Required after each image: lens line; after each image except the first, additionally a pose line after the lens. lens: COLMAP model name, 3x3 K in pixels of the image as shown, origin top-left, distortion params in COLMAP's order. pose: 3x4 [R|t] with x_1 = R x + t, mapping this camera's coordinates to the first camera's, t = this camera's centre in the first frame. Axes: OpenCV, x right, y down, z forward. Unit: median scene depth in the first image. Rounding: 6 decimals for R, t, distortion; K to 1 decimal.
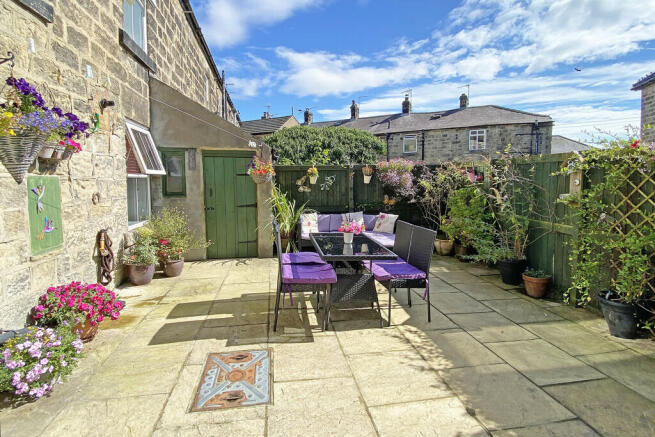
lens RADIAL K [[317.1, 0, 327.5], [0, 317.1, 218.5], [0, 0, 1]] dist [-0.000298, -0.000015]
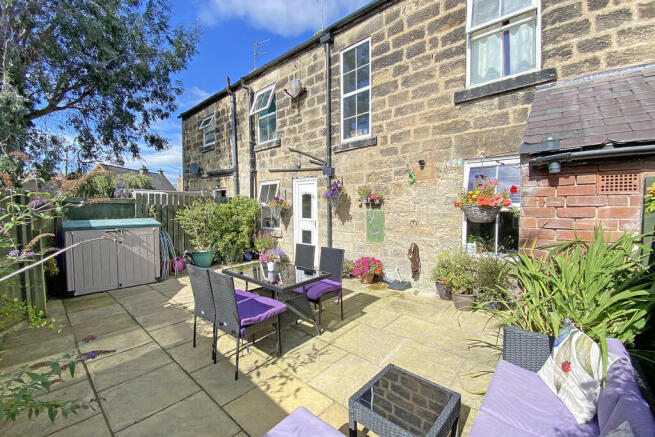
lens RADIAL K [[260.7, 0, 327.5], [0, 260.7, 218.5], [0, 0, 1]] dist [-0.042705, -0.000331]
pose [[-0.773032, 0.019142, -0.634078, 0.459483], [-0.084206, 0.987603, 0.132473, -0.224214], [0.628754, 0.155799, -0.761837, 1.683864]]
